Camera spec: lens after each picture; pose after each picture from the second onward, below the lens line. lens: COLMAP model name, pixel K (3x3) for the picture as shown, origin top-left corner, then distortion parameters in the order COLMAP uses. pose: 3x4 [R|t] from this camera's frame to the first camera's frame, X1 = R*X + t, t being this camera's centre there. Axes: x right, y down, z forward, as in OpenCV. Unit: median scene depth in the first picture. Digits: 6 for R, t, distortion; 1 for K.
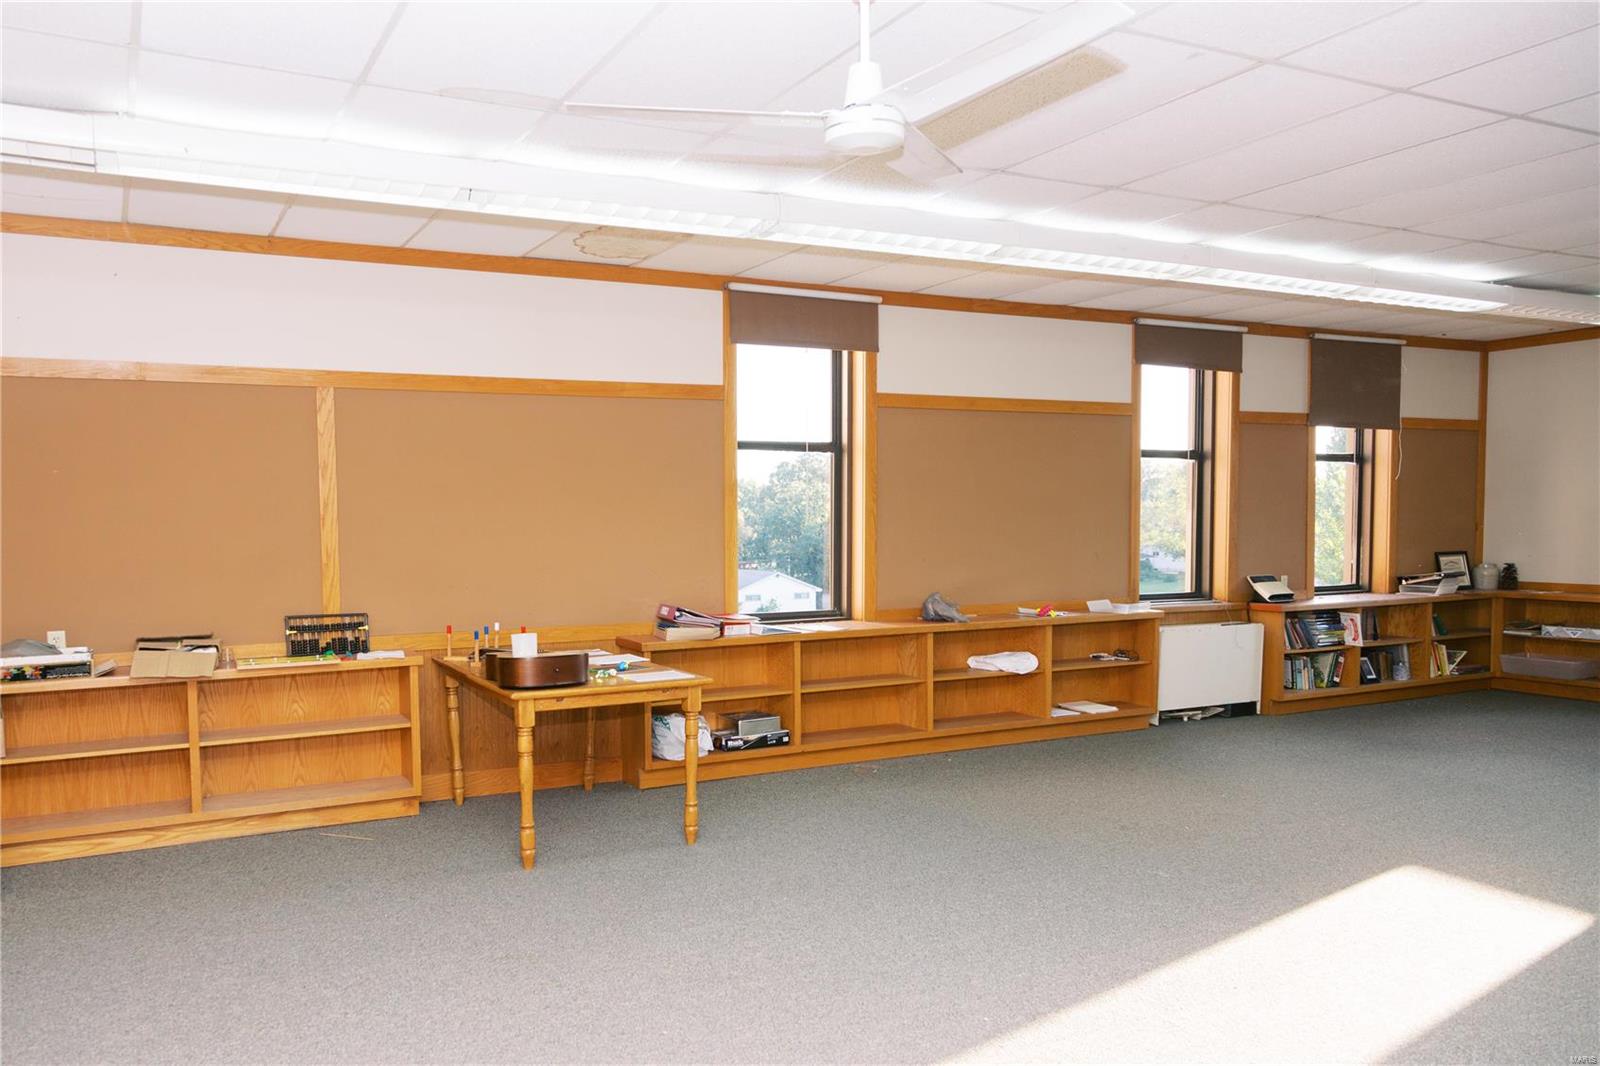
lens RADIAL K [[1208.0, 0, 717.3], [0, 1208.0, 578.7], [0, 0, 1]] dist [0.011757, 0.001603]
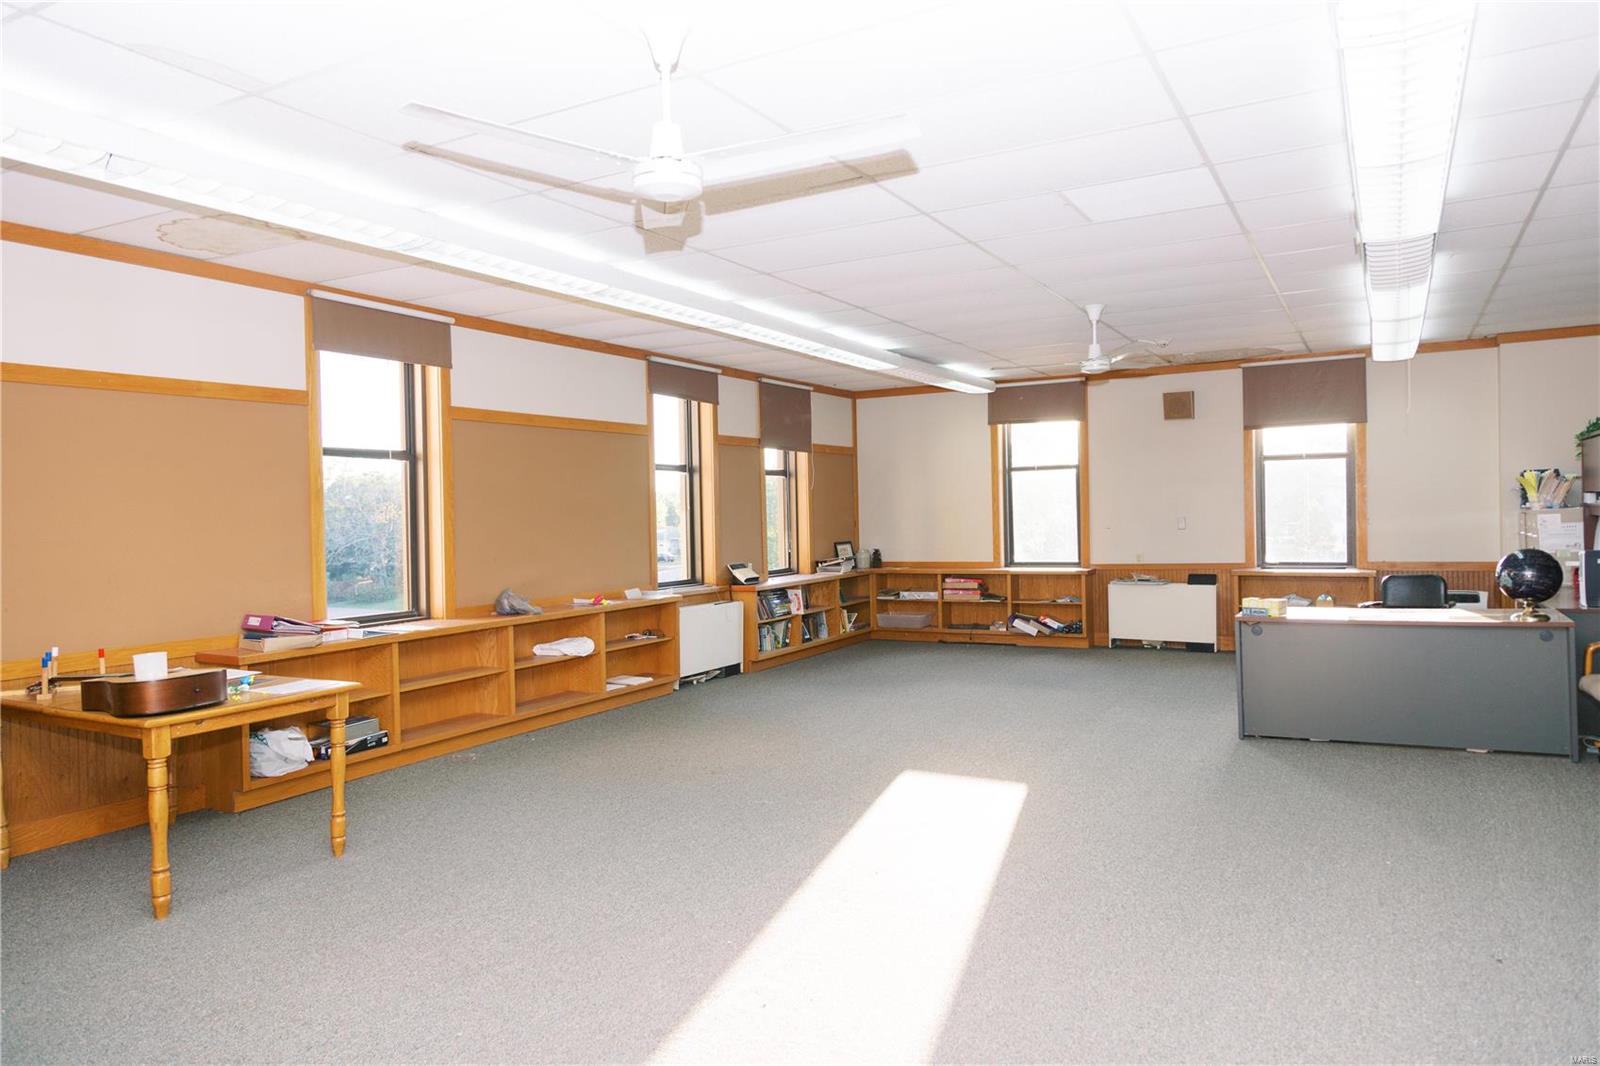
lens RADIAL K [[1062.4, 0, 802.8], [0, 1062.4, 530.6], [0, 0, 1]] dist [0.017084, 0.001555]
pose [[0.818795, -0.019291, 0.573761, -0.145453], [0.045500, 0.998472, -0.031361, 0.000822], [-0.572279, 0.051784, 0.818422, 0.046381]]
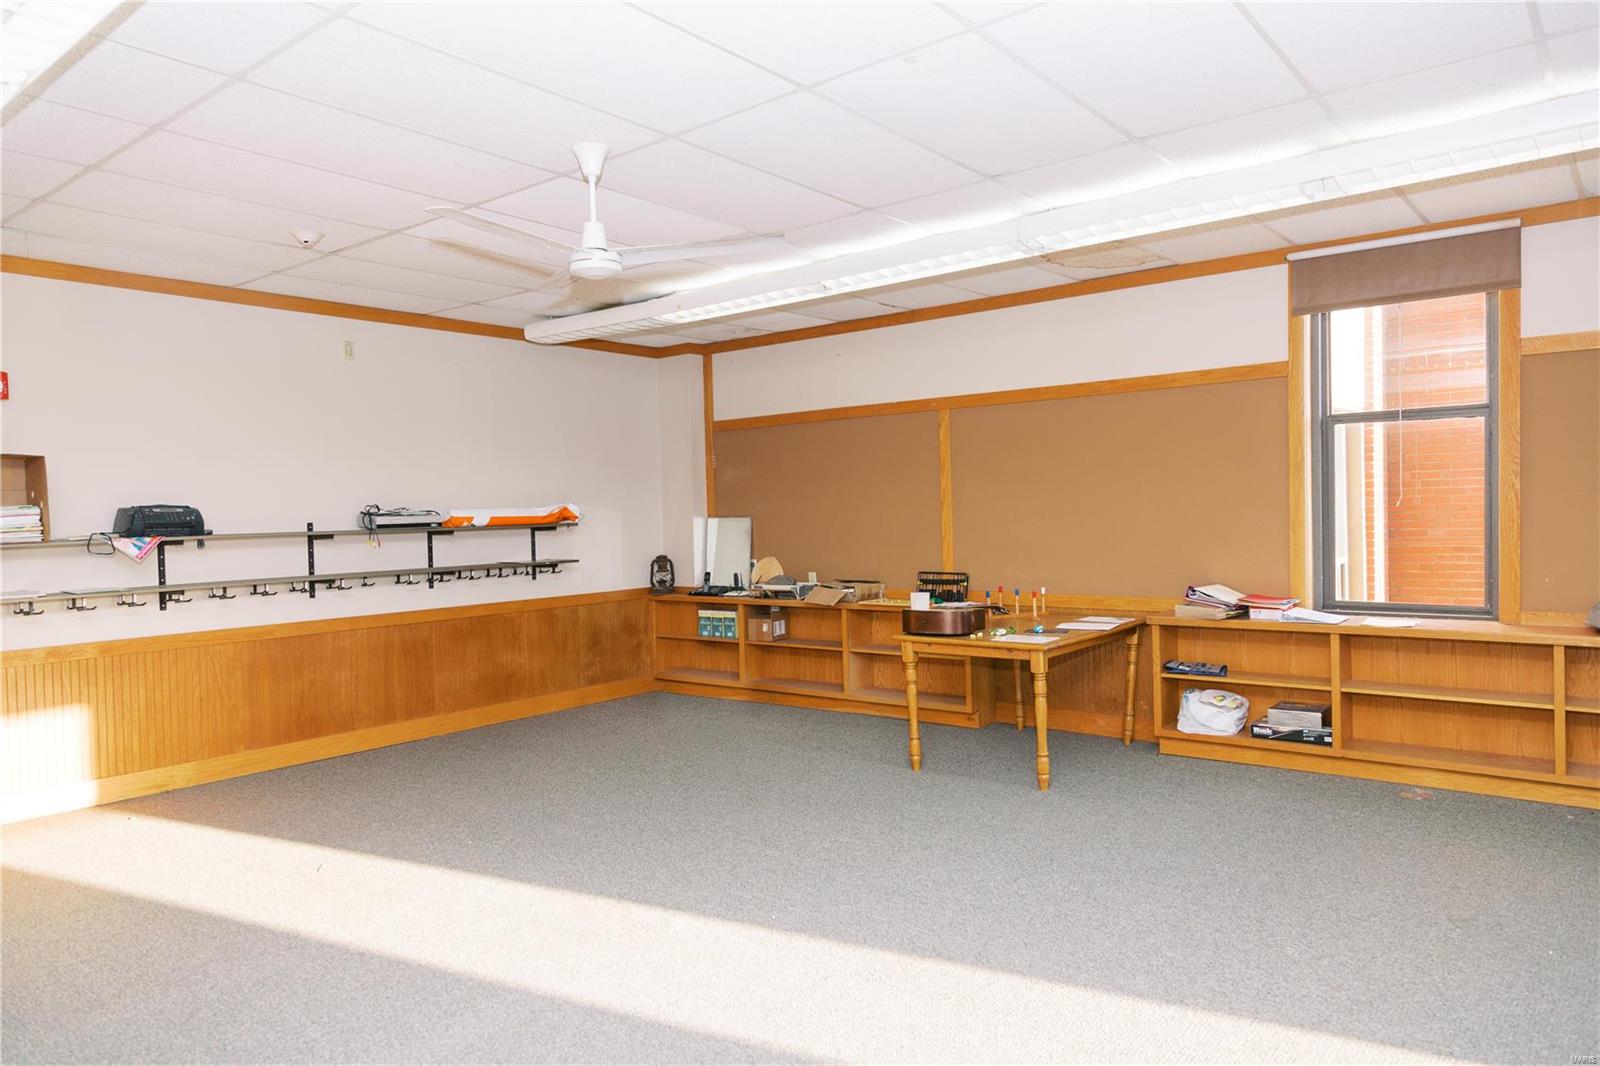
lens RADIAL K [[1062.4, 0, 802.8], [0, 1062.4, 530.6], [0, 0, 1]] dist [0.017084, 0.001555]
pose [[0.413079, 0.018838, -0.910500, 0.544976], [-0.028307, 0.999569, 0.007838, -0.017690], [0.910255, 0.022536, 0.413434, 0.261397]]
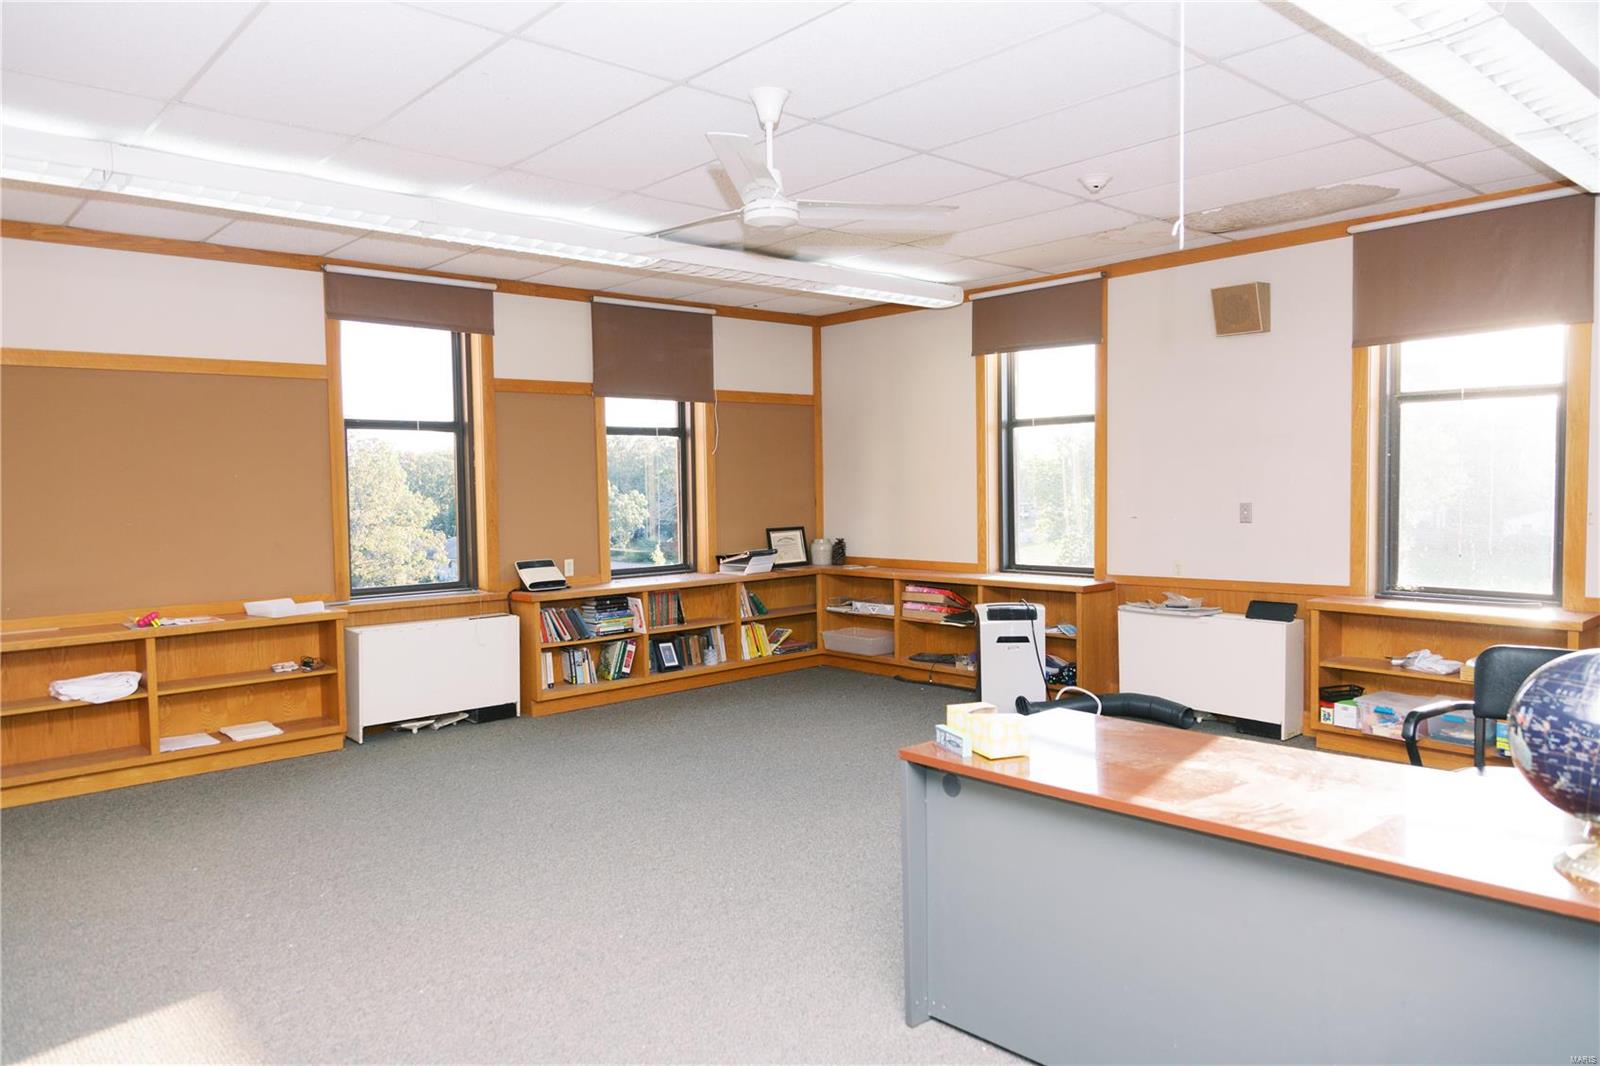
lens RADIAL K [[984.1, 0, 856.5], [0, 984.1, 531.0], [0, 0, 1]] dist [-0.038360, 0.002216]
pose [[0.962092, -0.020419, 0.271958, 0.521988], [0.022614, 0.999732, -0.004937, -0.016870], [-0.271785, 0.010900, 0.962296, 0.249902]]
